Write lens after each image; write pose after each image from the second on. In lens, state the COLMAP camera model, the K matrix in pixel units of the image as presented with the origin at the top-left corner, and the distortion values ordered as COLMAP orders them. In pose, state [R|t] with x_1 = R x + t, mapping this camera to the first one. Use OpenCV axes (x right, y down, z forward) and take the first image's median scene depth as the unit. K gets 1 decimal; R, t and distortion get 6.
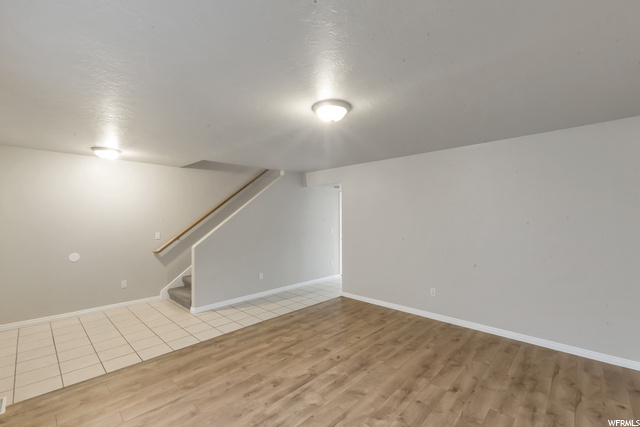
lens RADIAL K [[277.8, 0, 314.6], [0, 277.8, 216.3], [0, 0, 1]] dist [-0.001114, -0.000311]
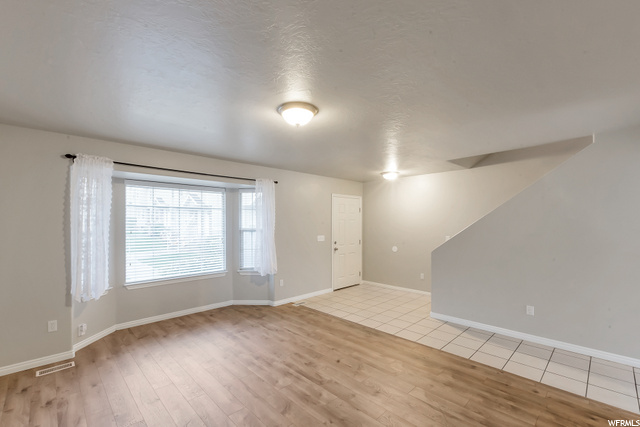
lens RADIAL K [[277.8, 0, 314.6], [0, 277.8, 216.3], [0, 0, 1]] dist [-0.001114, -0.000311]
pose [[-0.044061, -0.019455, -0.998839, 0.828586], [0.006148, 0.999786, -0.019744, 0.000510], [0.999010, -0.007011, -0.043932, 0.855328]]
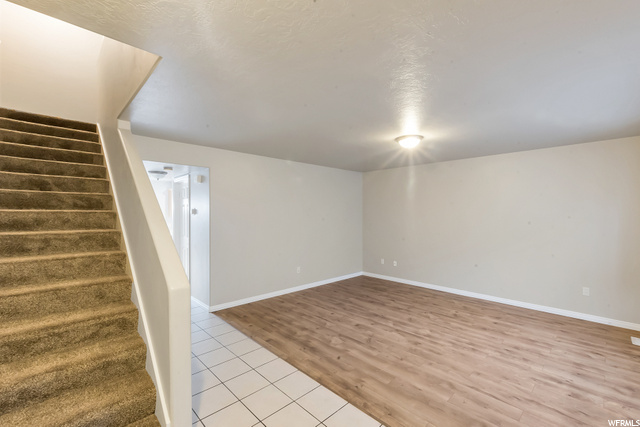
lens RADIAL K [[277.8, 0, 314.6], [0, 277.8, 216.3], [0, 0, 1]] dist [-0.001114, -0.000311]
pose [[0.046690, -0.010648, 0.998853, -1.124296], [-0.001104, 0.999942, 0.010711, 0.007715], [-0.998909, -0.001602, 0.046675, 1.114538]]
